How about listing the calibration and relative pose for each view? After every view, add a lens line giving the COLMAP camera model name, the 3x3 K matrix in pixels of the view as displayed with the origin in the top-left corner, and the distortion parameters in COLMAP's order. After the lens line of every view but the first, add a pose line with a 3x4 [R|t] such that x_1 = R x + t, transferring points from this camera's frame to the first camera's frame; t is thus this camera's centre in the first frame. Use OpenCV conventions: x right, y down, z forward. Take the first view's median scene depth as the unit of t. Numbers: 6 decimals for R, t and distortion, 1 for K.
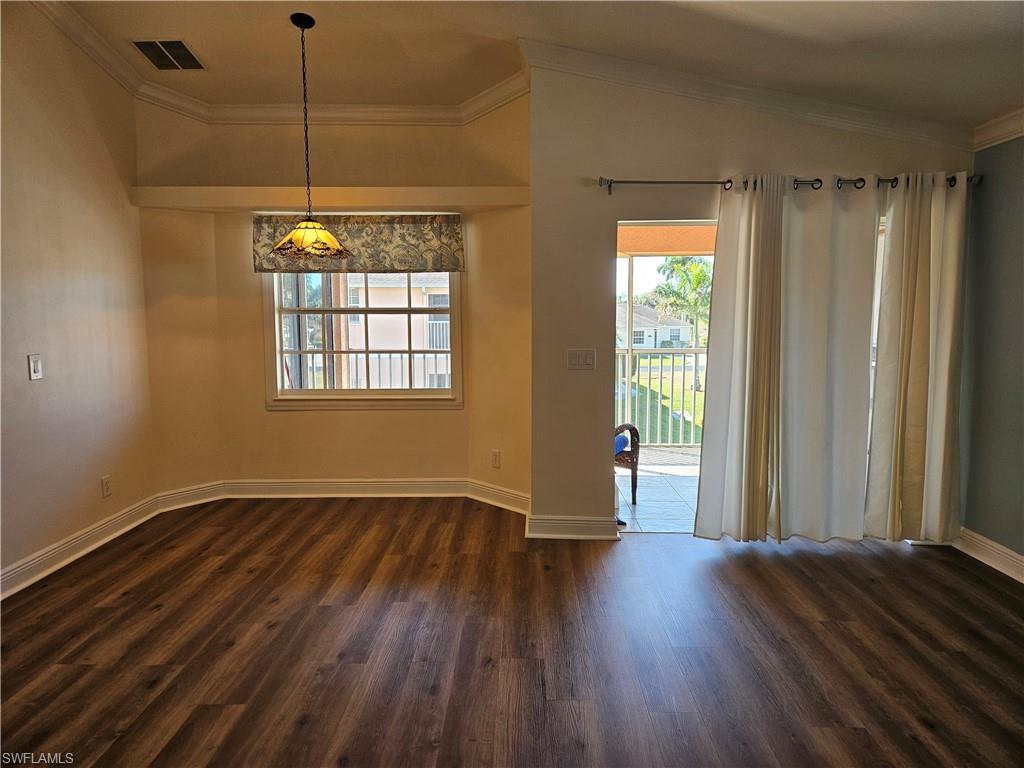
lens RADIAL K [[693.2, 0, 515.6], [0, 693.2, 384.6], [0, 0, 1]] dist [0.028546, -0.007125]
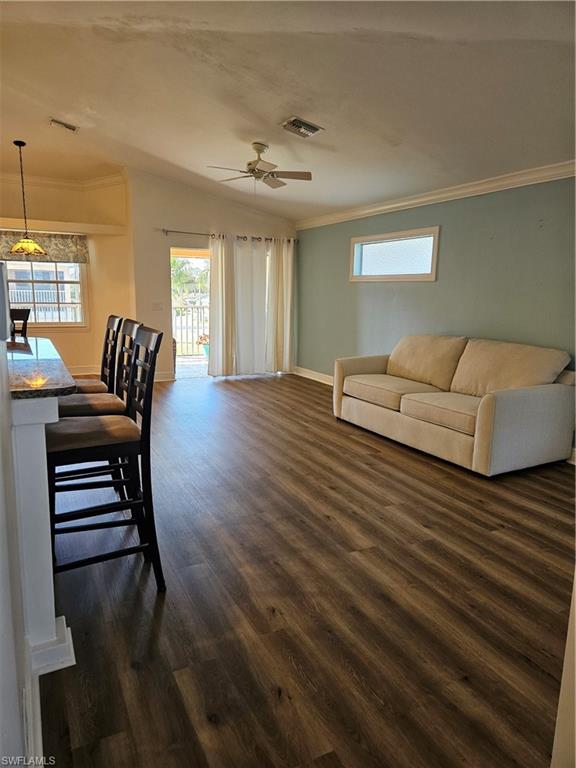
lens RADIAL K [[519.9, 0, 284.8], [0, 519.9, 383.4], [0, 0, 1]] dist [0.028546, -0.007125]
pose [[0.872453, -0.066427, 0.484163, -0.389284], [0.027928, 0.995877, 0.086309, 0.083654], [-0.487900, -0.061779, 0.870711, -0.747199]]
